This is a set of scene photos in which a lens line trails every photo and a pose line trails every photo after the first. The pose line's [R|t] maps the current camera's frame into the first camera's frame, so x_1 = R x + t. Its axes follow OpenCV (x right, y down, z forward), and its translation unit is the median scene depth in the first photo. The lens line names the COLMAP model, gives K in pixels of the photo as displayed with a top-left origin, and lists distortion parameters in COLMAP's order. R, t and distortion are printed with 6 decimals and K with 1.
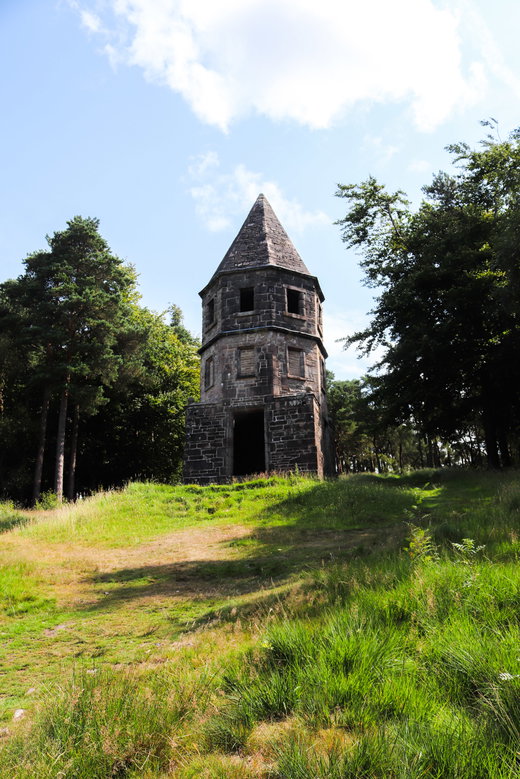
lens RADIAL K [[648.6, 0, 258.5], [0, 648.6, 388.5], [0, 0, 1]] dist [-0.055652, -0.001022]
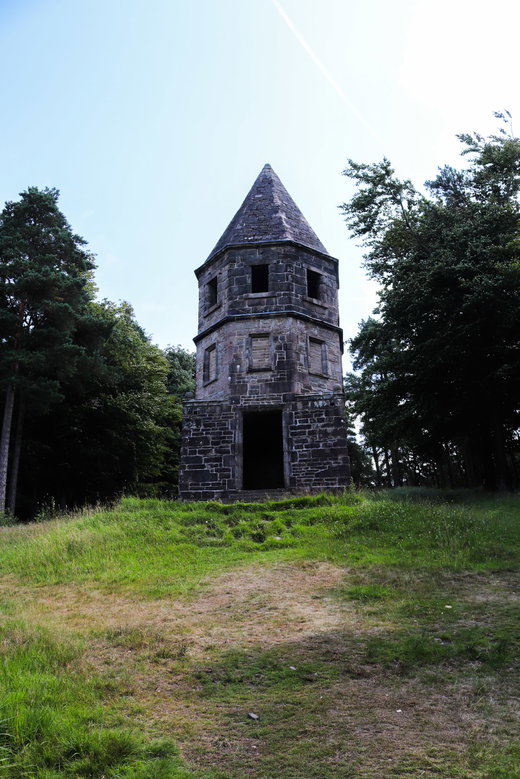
lens RADIAL K [[648.6, 0, 262.5], [0, 648.6, 389.8], [0, 0, 1]] dist [-0.055652, -0.001022]
pose [[0.991964, 0.042763, 0.119076, -0.101181], [-0.040231, 0.998912, -0.023587, 0.023564], [-0.119956, 0.018607, 0.992605, 0.164941]]
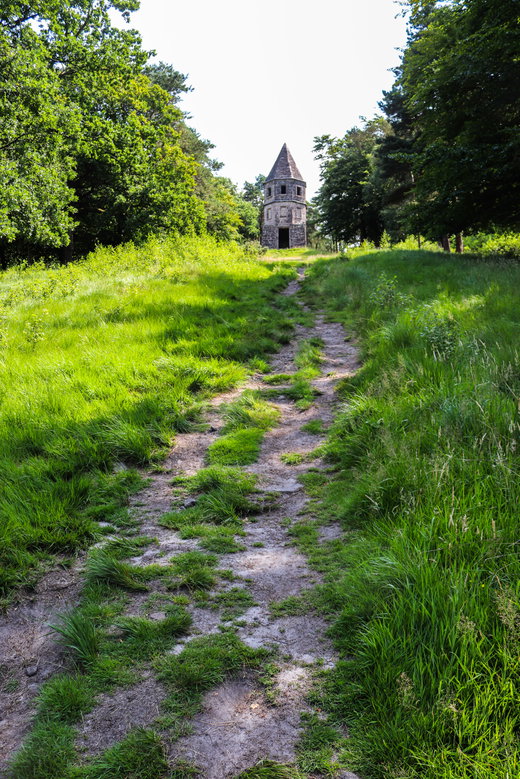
lens RADIAL K [[648.6, 0, 259.0], [0, 648.6, 387.8], [0, 0, 1]] dist [-0.055652, -0.001022]
pose [[0.988689, 0.013561, 0.149366, -0.526371], [-0.057584, 0.953896, 0.294562, -0.127309], [-0.138485, -0.299831, 0.943887, -1.932756]]
